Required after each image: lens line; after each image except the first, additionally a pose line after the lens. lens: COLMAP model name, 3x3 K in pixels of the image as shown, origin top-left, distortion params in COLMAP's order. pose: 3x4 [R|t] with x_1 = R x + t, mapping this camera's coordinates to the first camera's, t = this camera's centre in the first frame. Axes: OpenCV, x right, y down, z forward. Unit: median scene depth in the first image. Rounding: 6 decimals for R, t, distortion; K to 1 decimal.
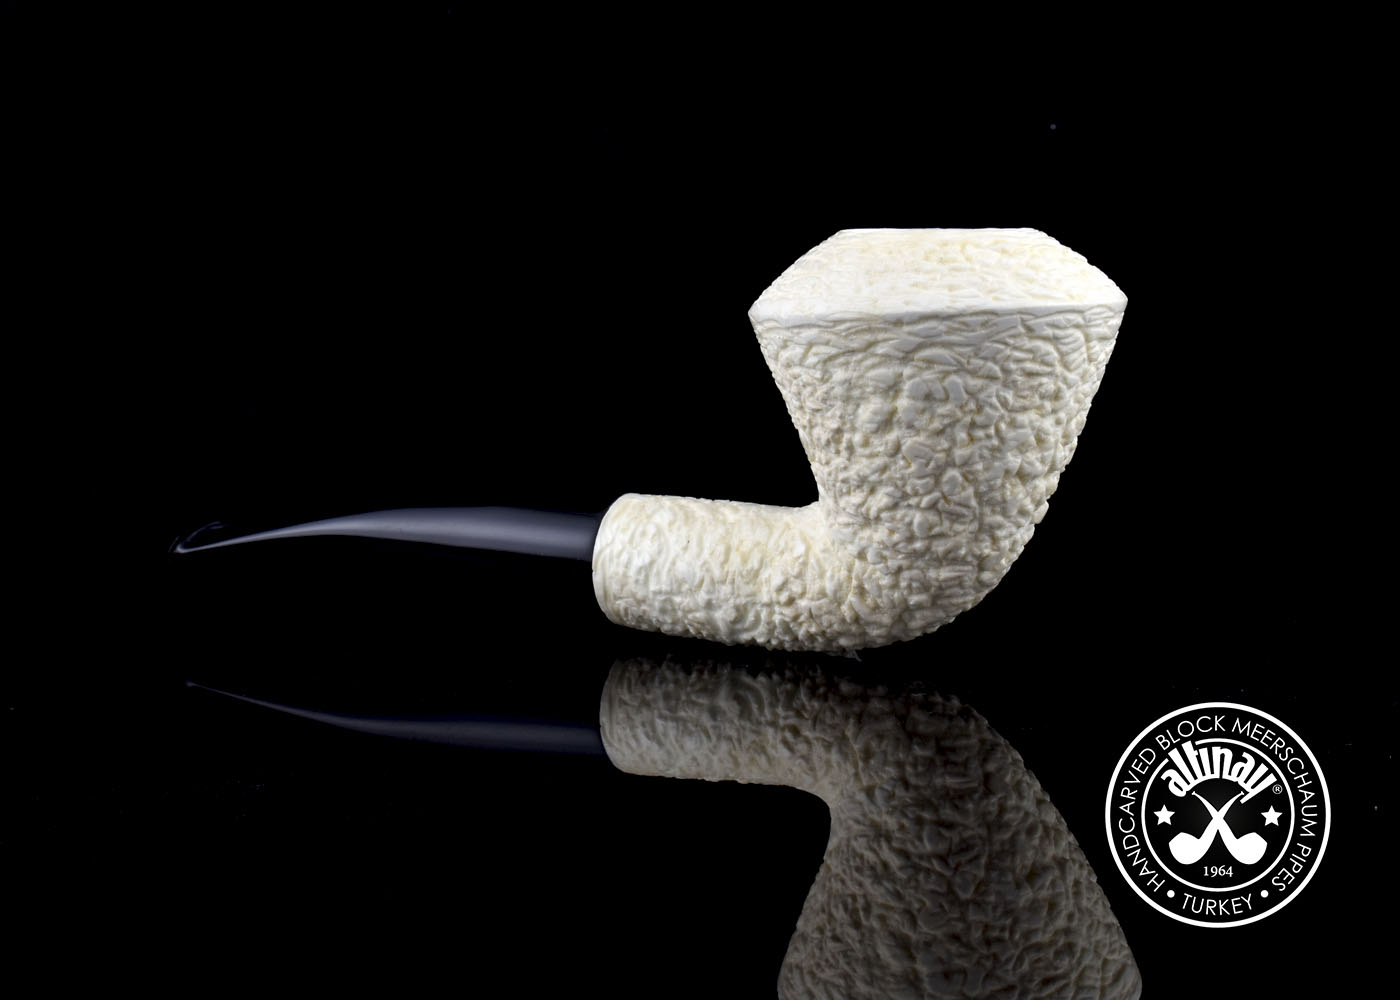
lens RADIAL K [[3326.9, 0, 700.0], [0, 3326.9, 500.0], [0, 0, 1]] dist [0.033164, -0.077301]
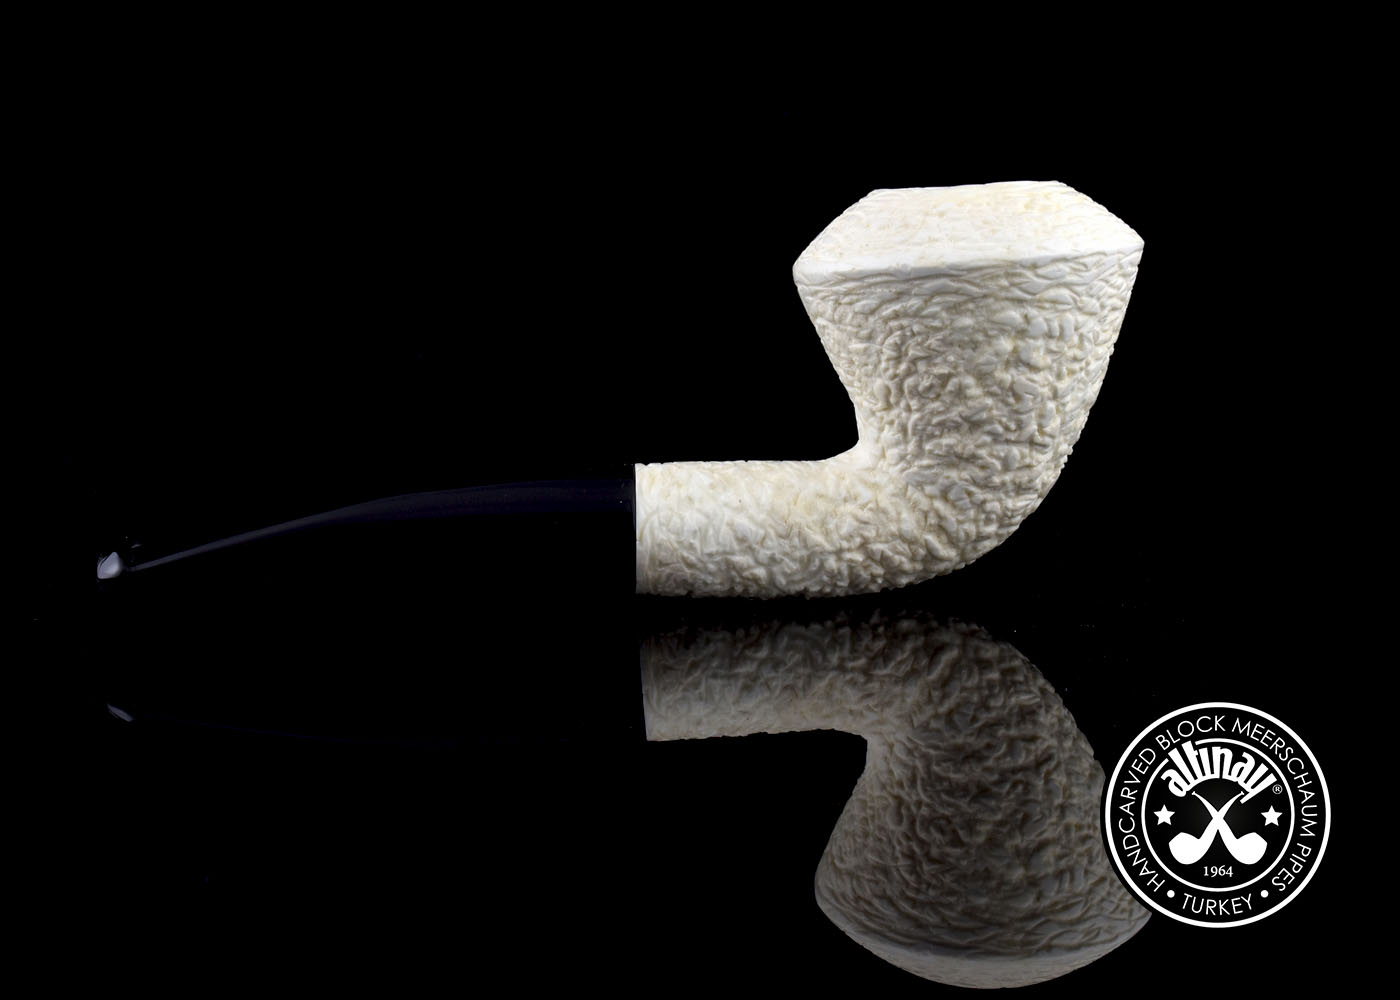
lens RADIAL K [[3326.9, 0, 700.0], [0, 3326.9, 500.0], [0, 0, 1]] dist [0.033164, -0.077301]
pose [[0.880635, -0.087991, 0.465553, -0.513695], [0.095227, 0.995423, 0.008008, 0.002614], [-0.464127, 0.037281, 0.884984, 0.098131]]
